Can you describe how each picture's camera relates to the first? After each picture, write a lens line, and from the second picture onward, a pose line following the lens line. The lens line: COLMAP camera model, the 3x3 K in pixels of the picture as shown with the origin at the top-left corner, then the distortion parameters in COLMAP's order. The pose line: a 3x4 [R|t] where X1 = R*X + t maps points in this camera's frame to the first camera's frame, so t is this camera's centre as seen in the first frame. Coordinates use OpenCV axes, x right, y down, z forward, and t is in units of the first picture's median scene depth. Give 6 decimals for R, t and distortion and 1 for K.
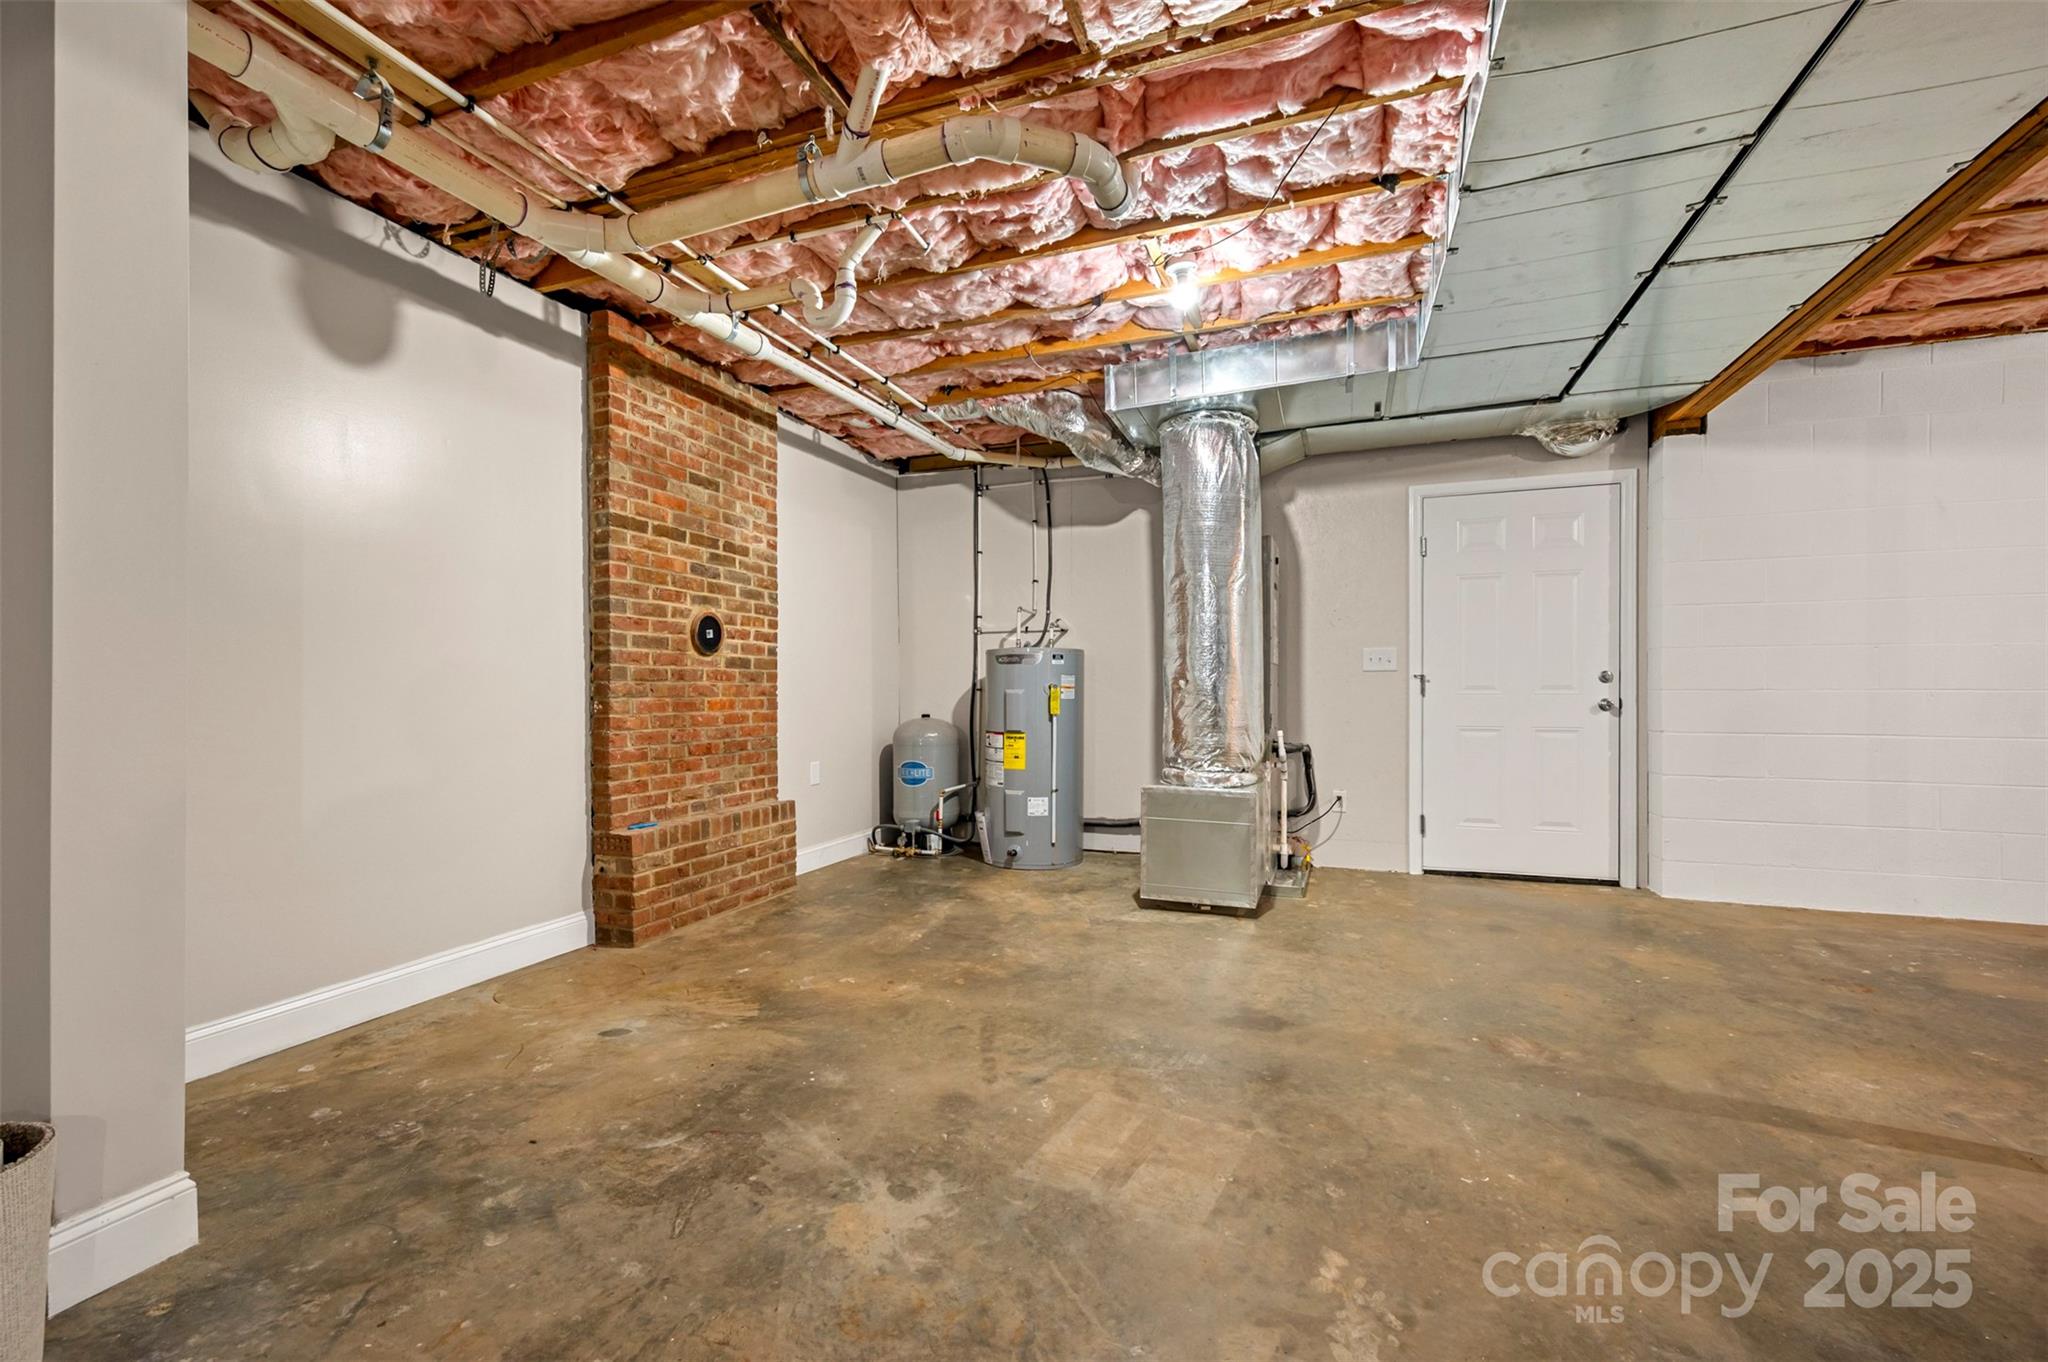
lens RADIAL K [[813.9, 0, 1023.6], [0, 813.9, 691.1], [0, 0, 1]] dist [-0.002633, -0.000186]
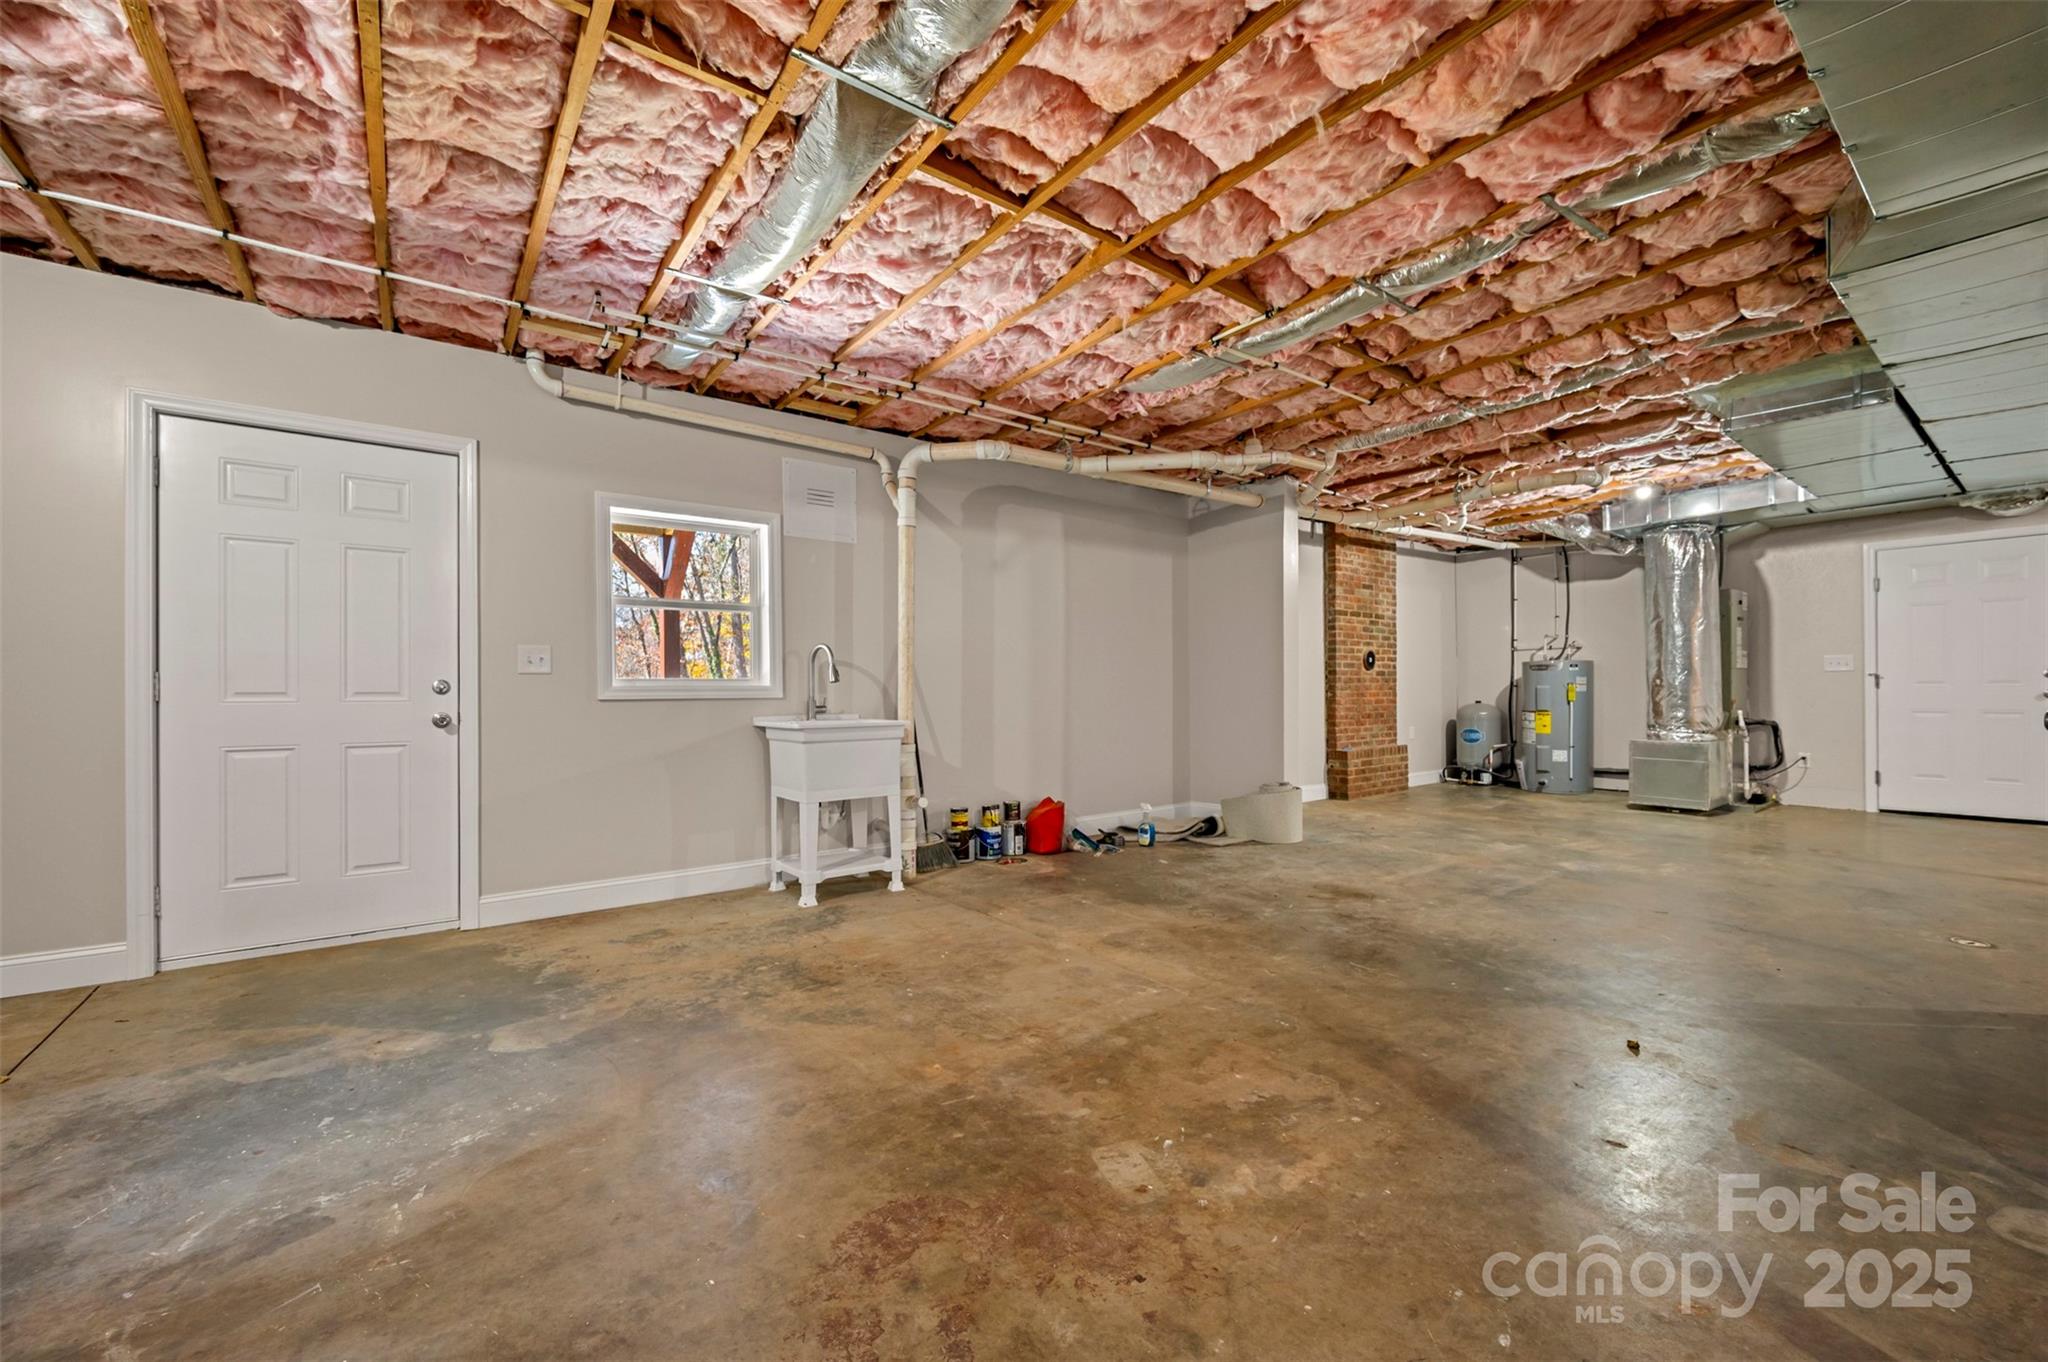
lens RADIAL K [[813.9, 0, 1028.6], [0, 813.9, 689.3], [0, 0, 1]] dist [-0.002633, -0.000186]
pose [[0.848142, -0.005055, -0.529745, -0.024072], [0.005524, 0.999984, -0.000698, 0.001129], [0.529740, -0.002334, 0.848157, -1.061078]]
